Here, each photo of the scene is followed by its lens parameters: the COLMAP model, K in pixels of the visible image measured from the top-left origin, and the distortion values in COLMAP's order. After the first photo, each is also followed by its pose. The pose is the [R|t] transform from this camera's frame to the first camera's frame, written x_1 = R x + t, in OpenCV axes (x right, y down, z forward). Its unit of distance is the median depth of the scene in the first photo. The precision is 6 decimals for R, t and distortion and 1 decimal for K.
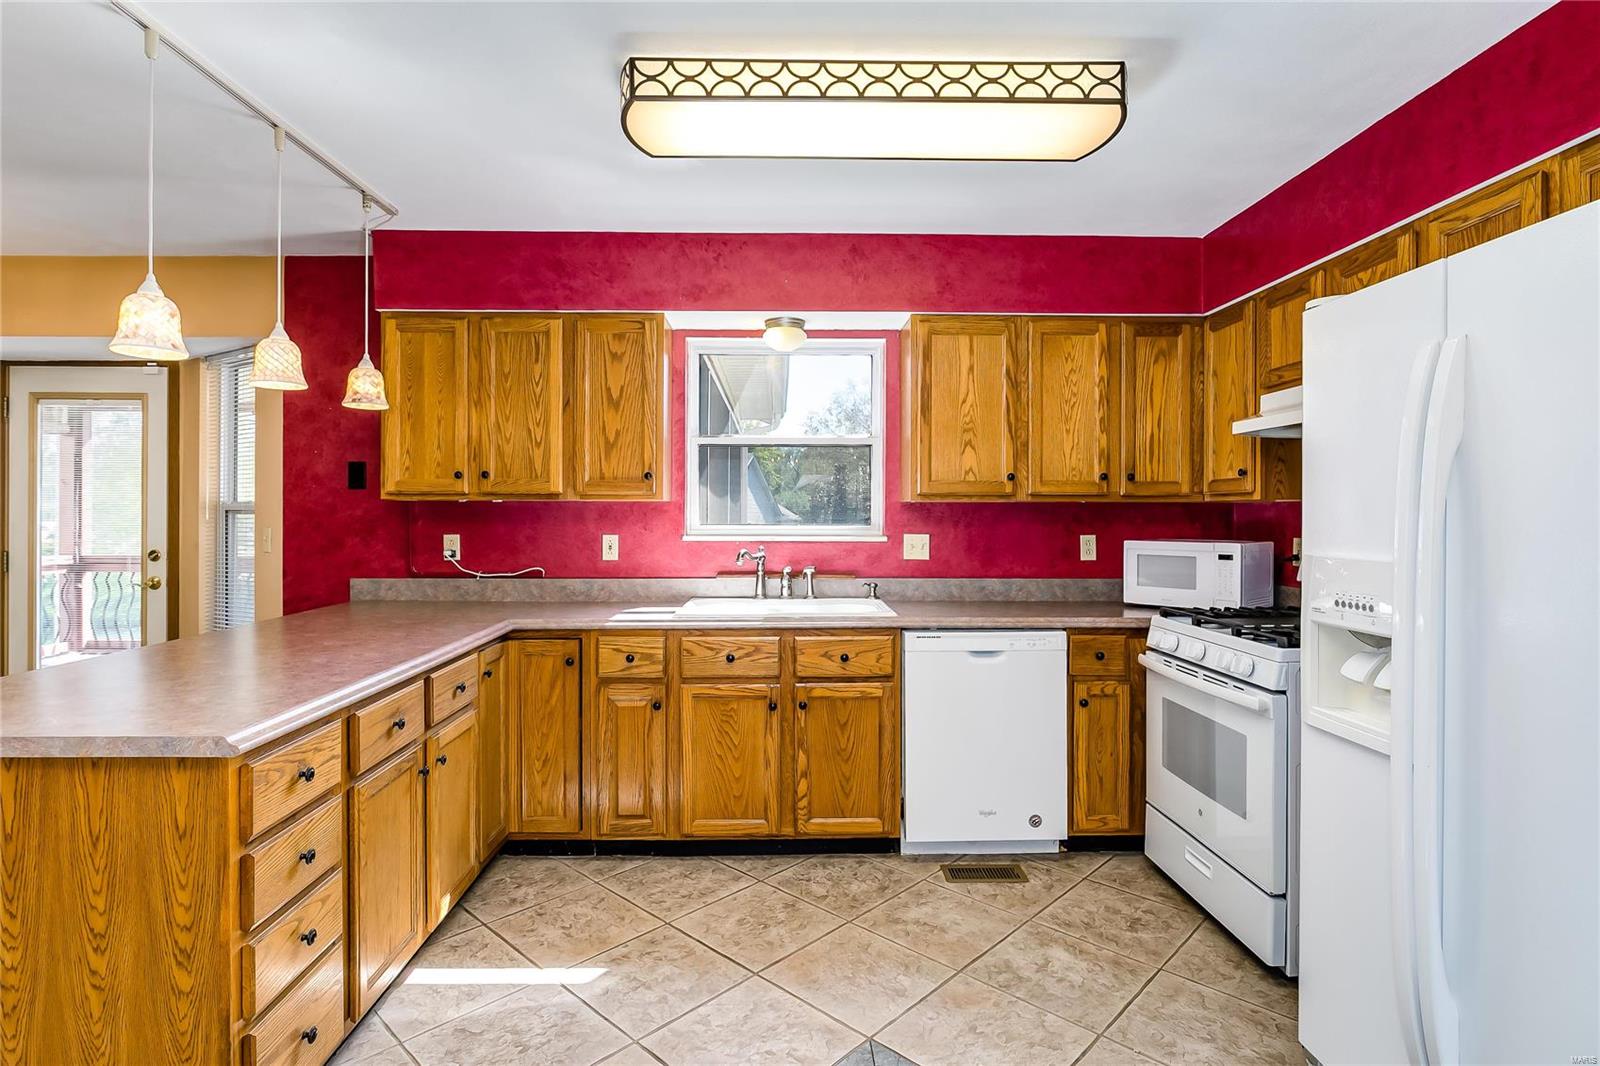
lens RADIAL K [[808.4, 0, 796.6], [0, 808.4, 515.0], [0, 0, 1]] dist [-0.006273, 0.001158]
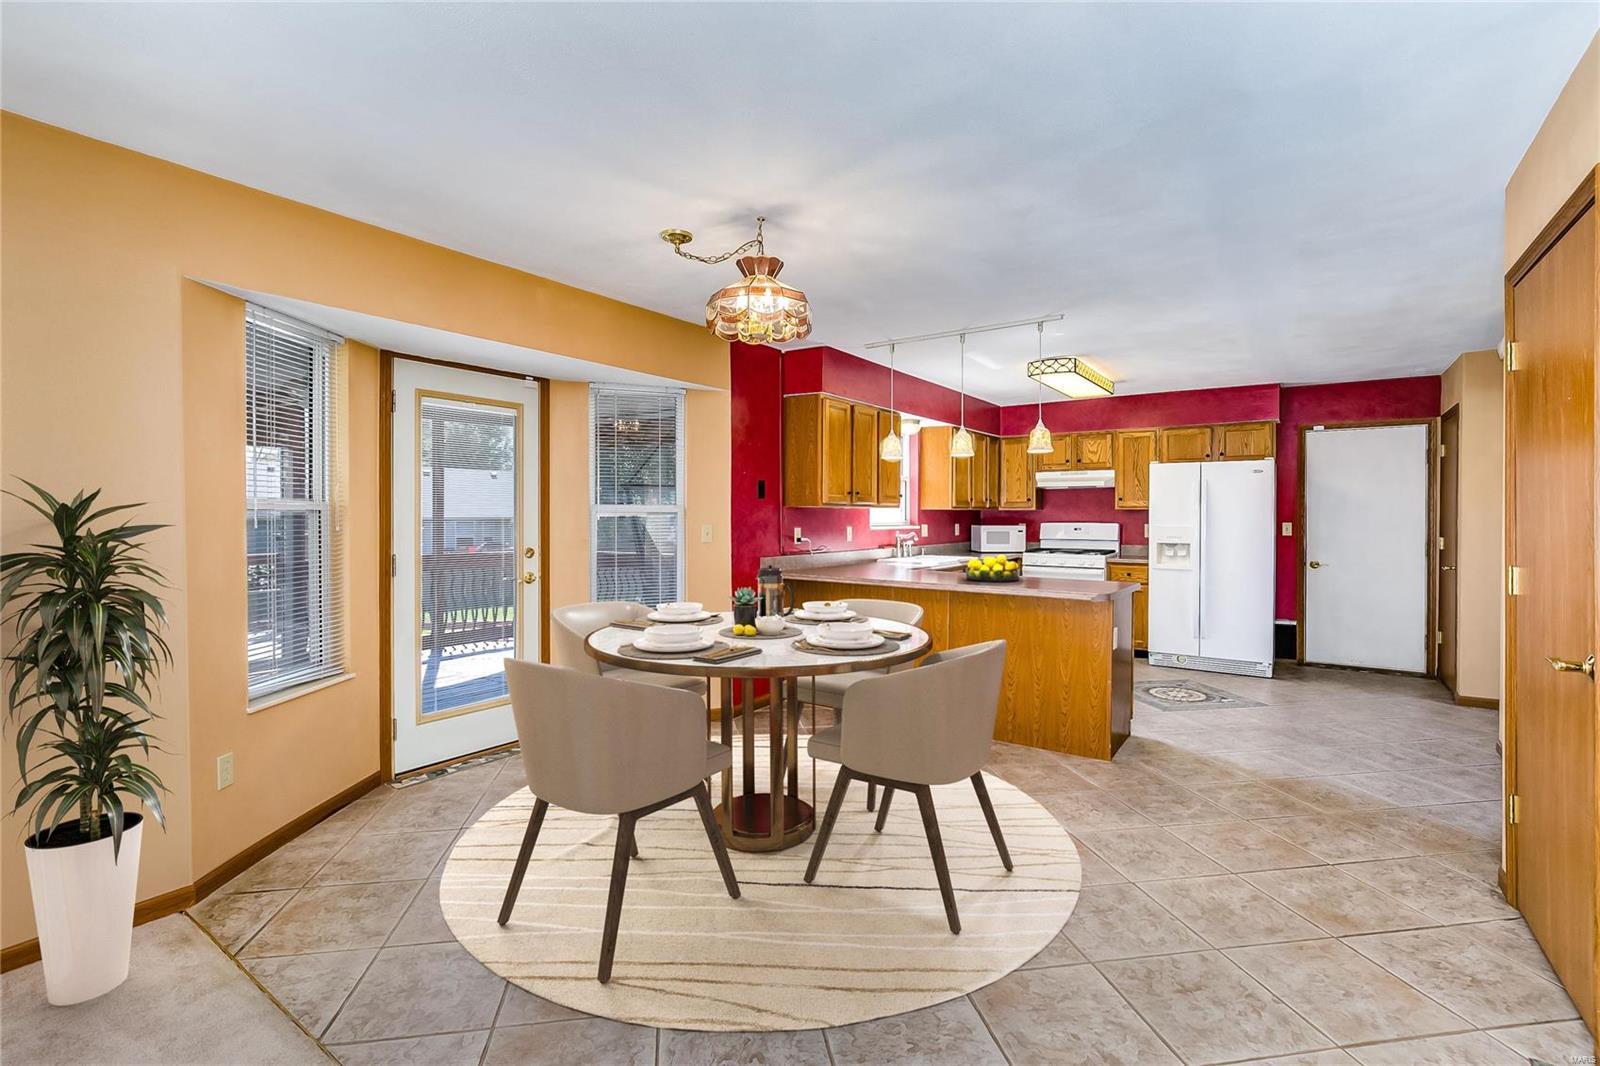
lens RADIAL K [[728.4, 0, 797.4], [0, 728.4, 516.0], [0, 0, 1]] dist [-0.000868, -0.000386]
pose [[0.596678, -0.001508, 0.802480, -1.744328], [-0.000997, 0.999996, 0.002621, -0.003508], [-0.802480, -0.002364, 0.596674, 0.144859]]
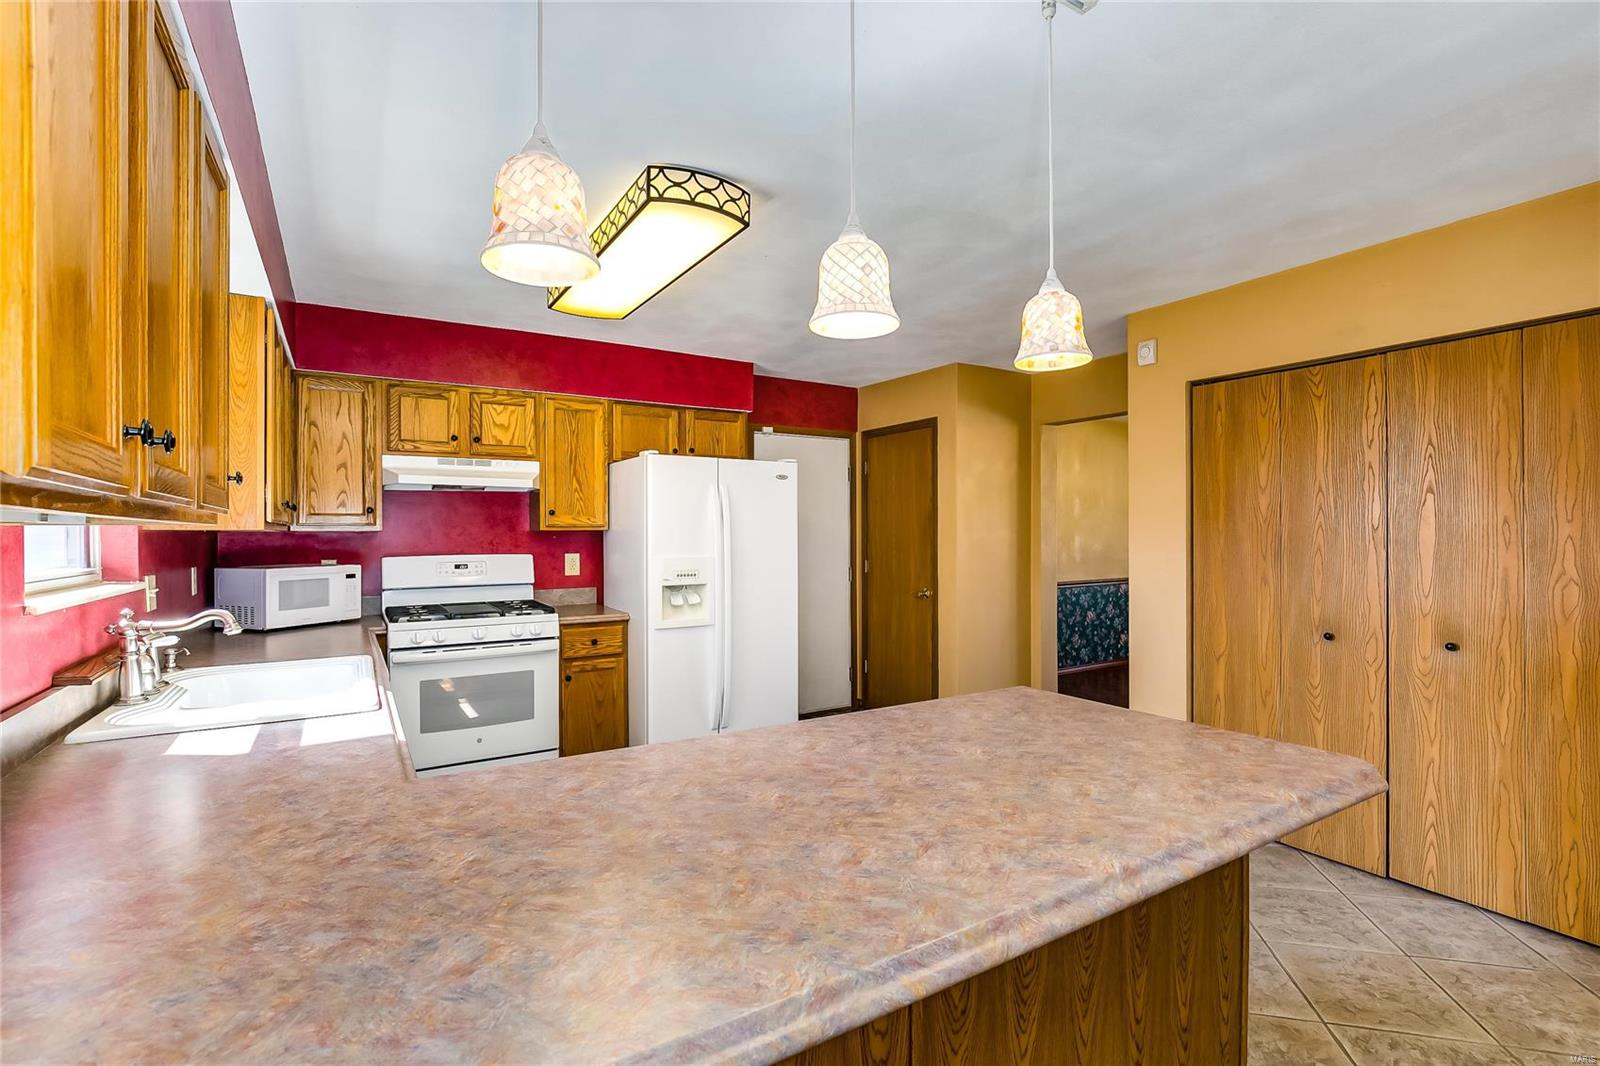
lens RADIAL K [[729.5, 0, 796.3], [0, 729.5, 528.4], [0, 0, 1]] dist [-0.004274, 0.000104]
pose [[-0.501935, 0.005205, 0.864889, -0.757831], [0.003070, 0.999986, -0.004236, -0.014361], [-0.864900, 0.000529, -0.501944, 0.916738]]
